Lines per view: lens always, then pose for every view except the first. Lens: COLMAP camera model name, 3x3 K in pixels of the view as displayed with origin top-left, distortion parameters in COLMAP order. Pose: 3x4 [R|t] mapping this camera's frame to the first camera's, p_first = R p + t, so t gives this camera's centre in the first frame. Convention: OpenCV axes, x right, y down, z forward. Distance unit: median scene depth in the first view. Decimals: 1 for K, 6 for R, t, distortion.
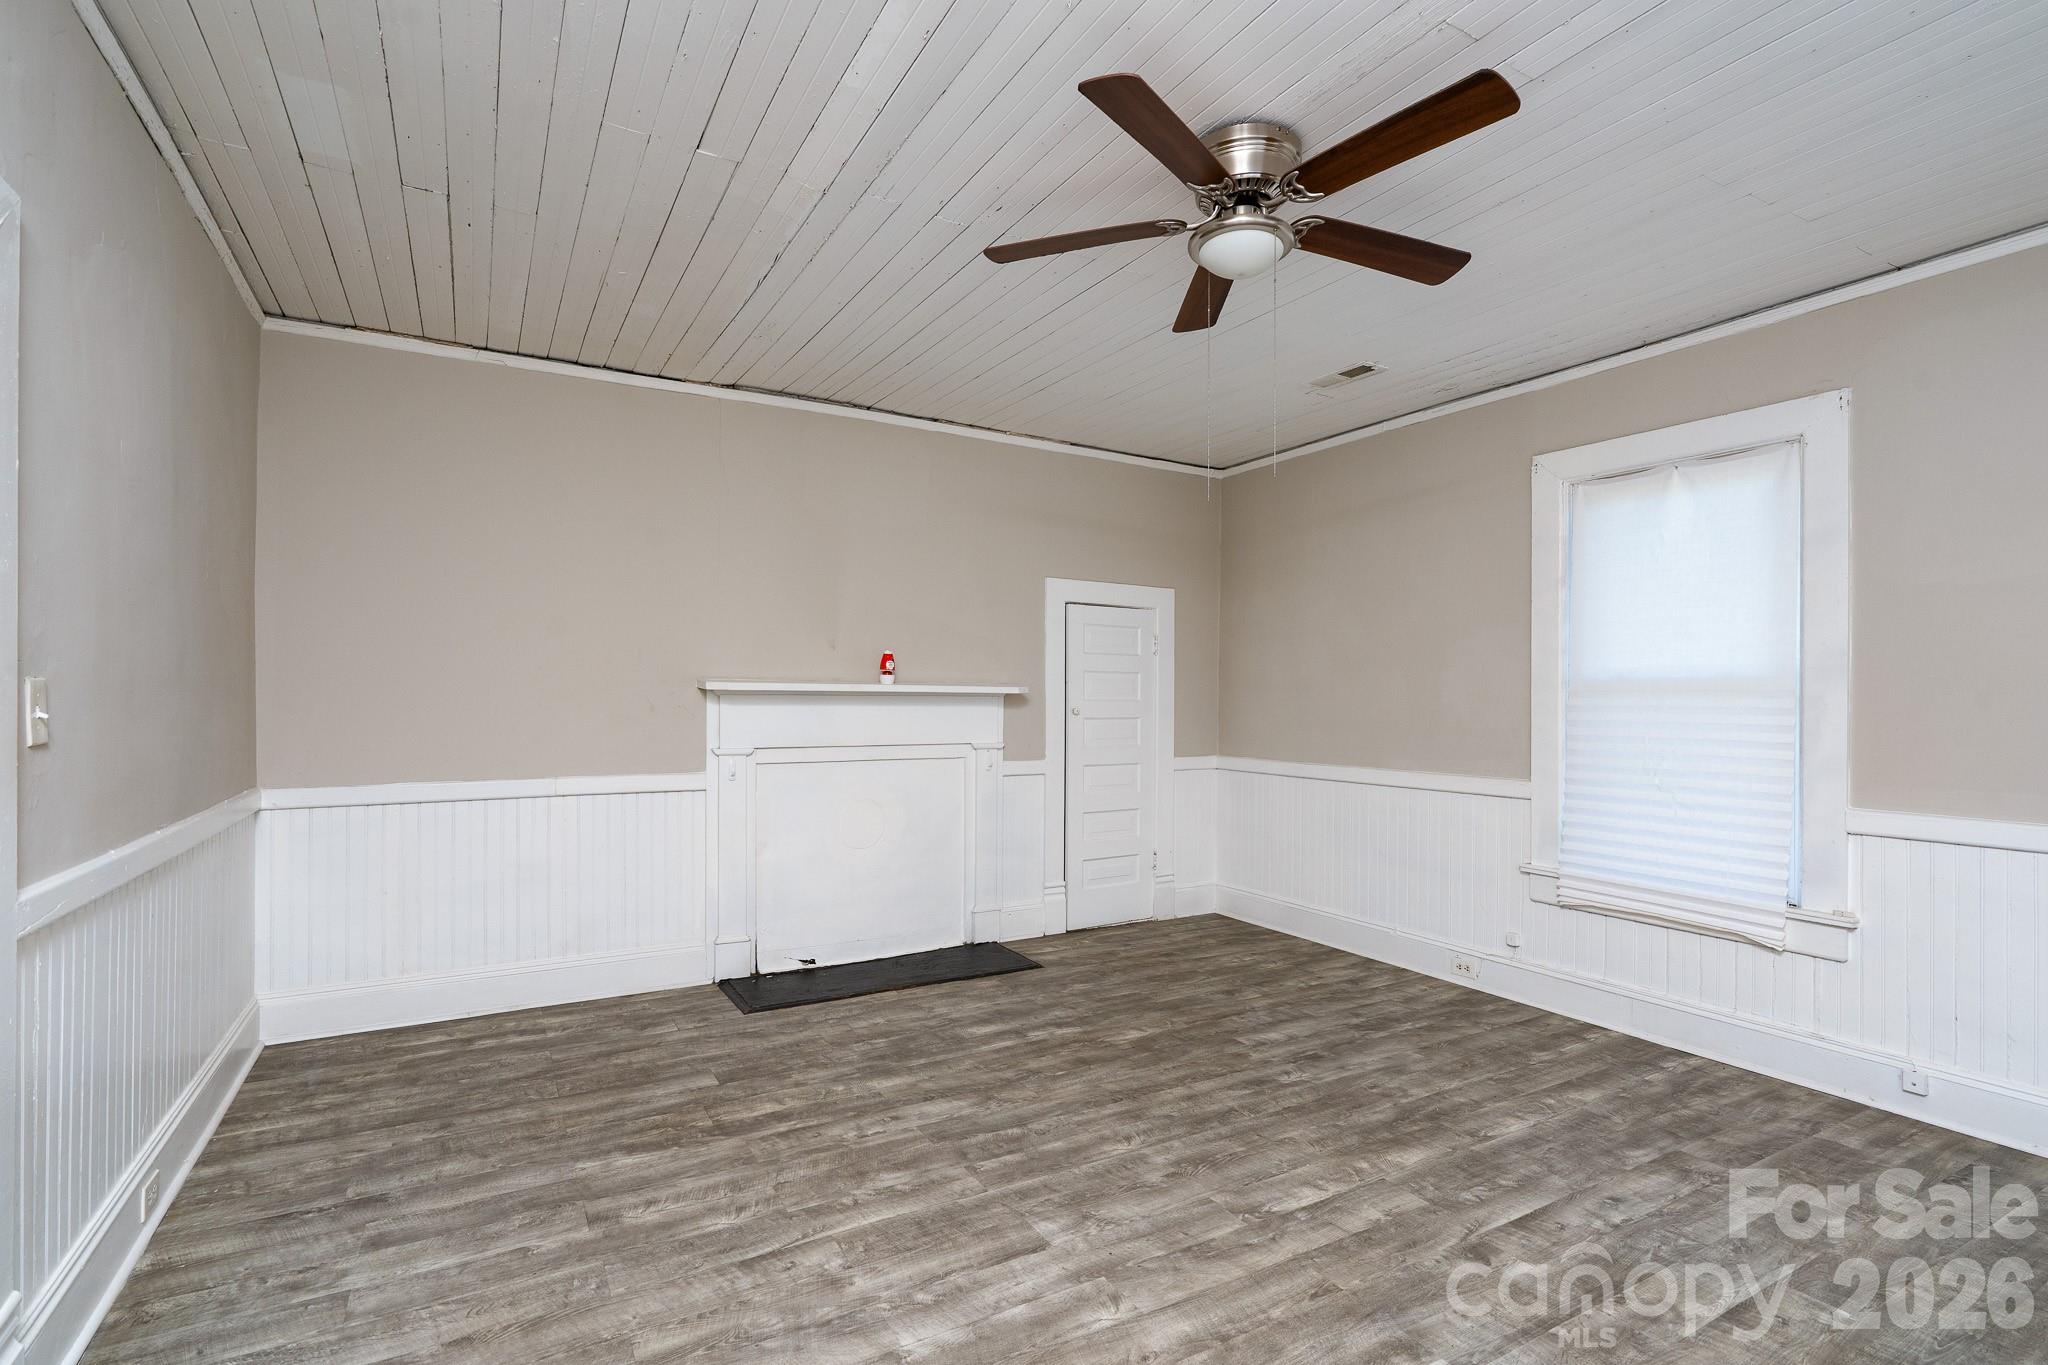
lens RADIAL K [[942.7, 0, 1070.2], [0, 942.7, 692.8], [0, 0, 1]] dist [-0.003600, 0.000895]
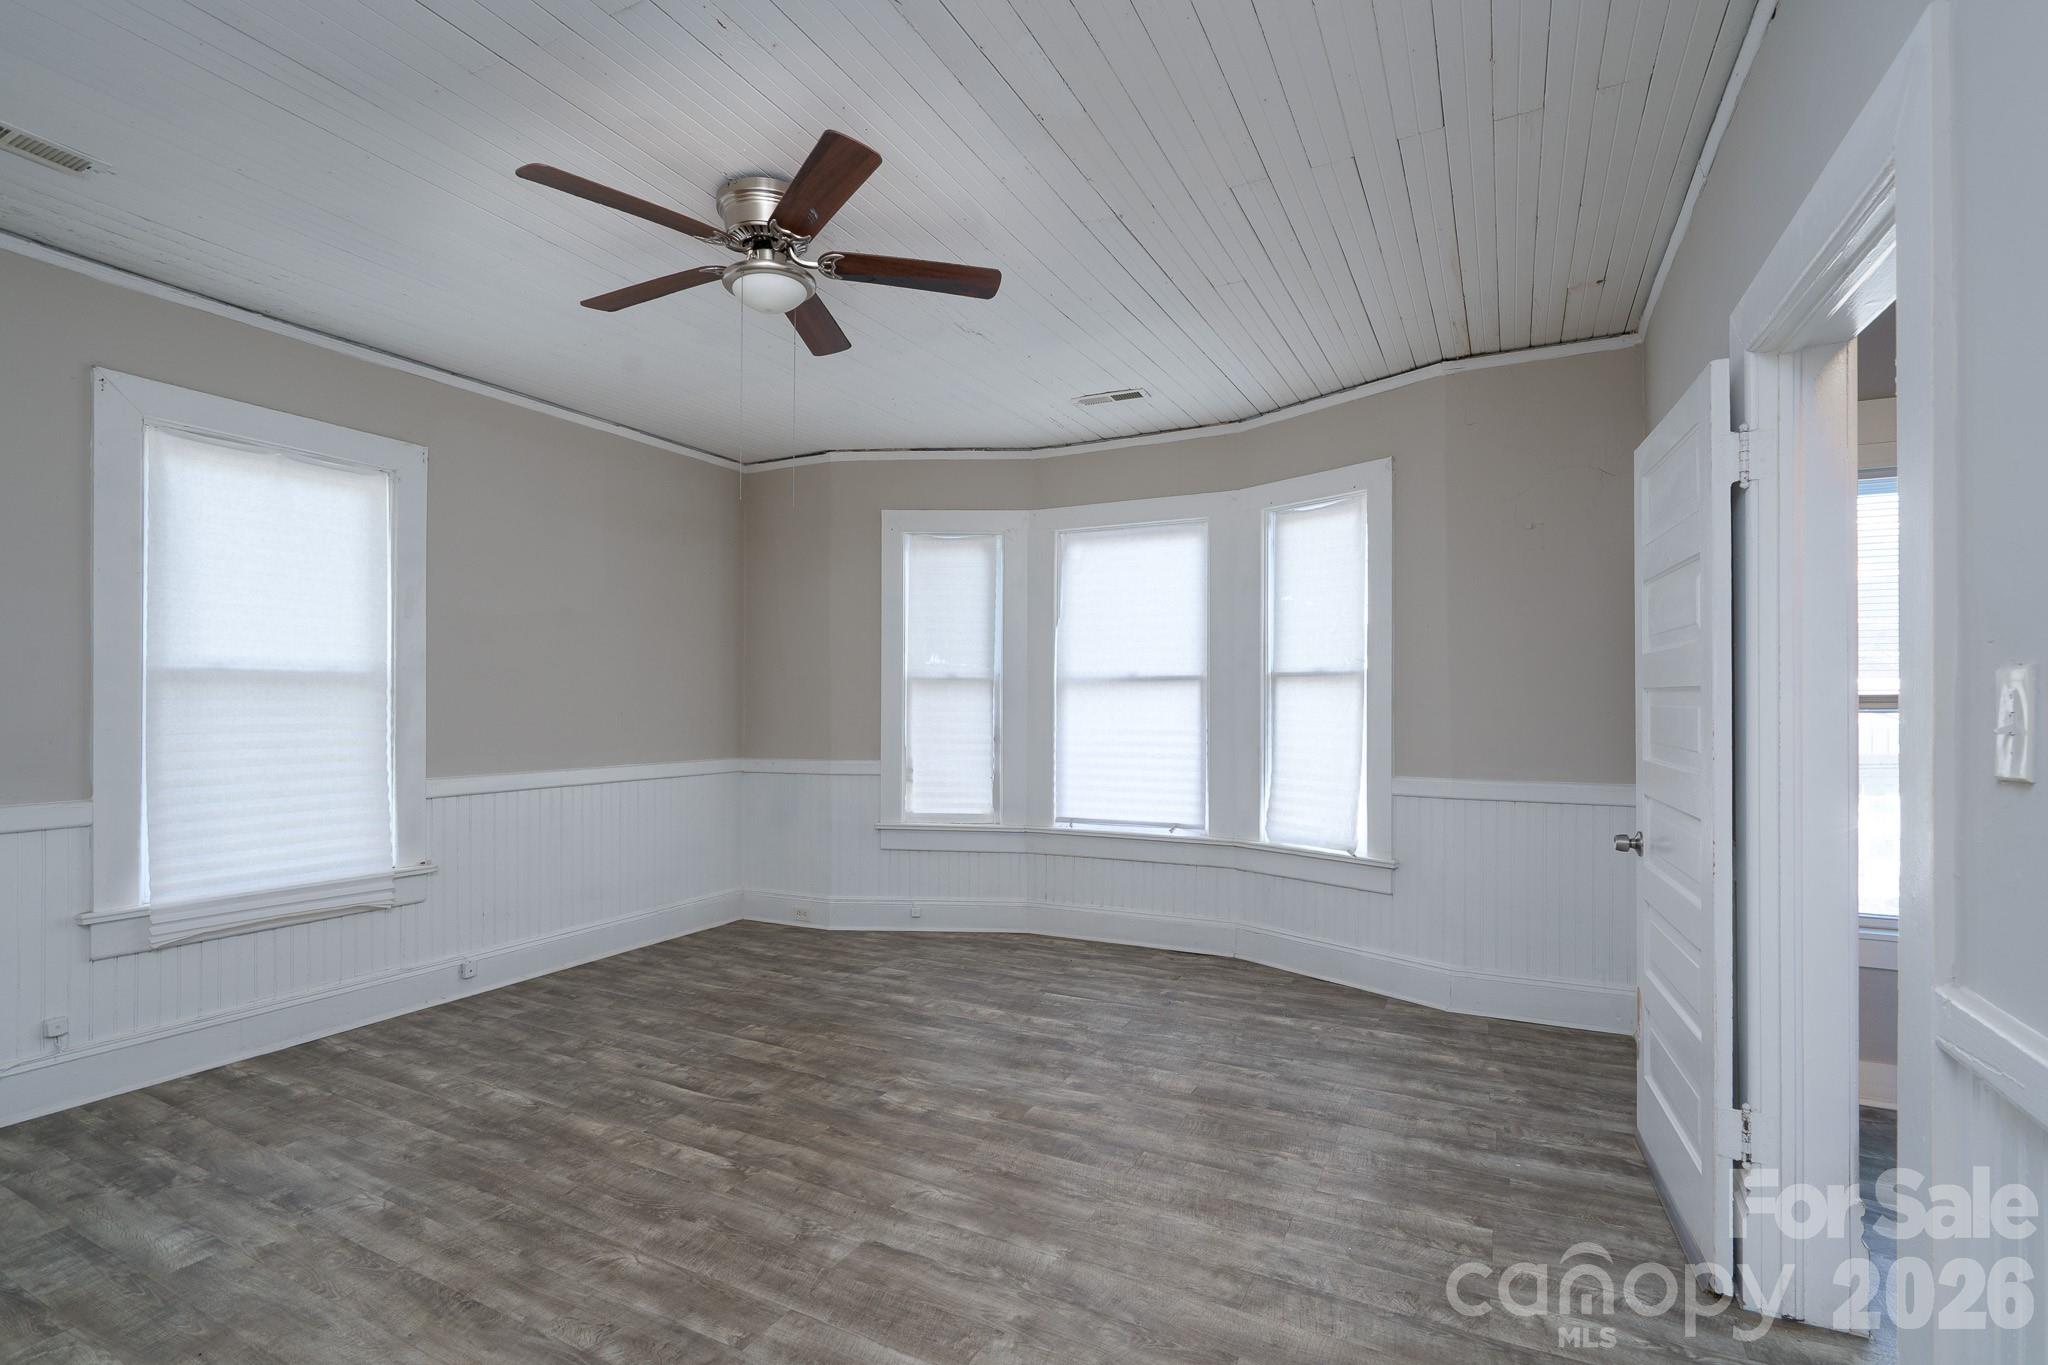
lens RADIAL K [[942.7, 0, 1023.3], [0, 942.7, 691.2], [0, 0, 1]] dist [-0.003600, 0.000895]
pose [[-0.508373, 0.001377, 0.861136, -0.726114], [-0.010723, 0.999911, -0.007930, 0.006380], [-0.861070, -0.013265, -0.508313, 1.029126]]
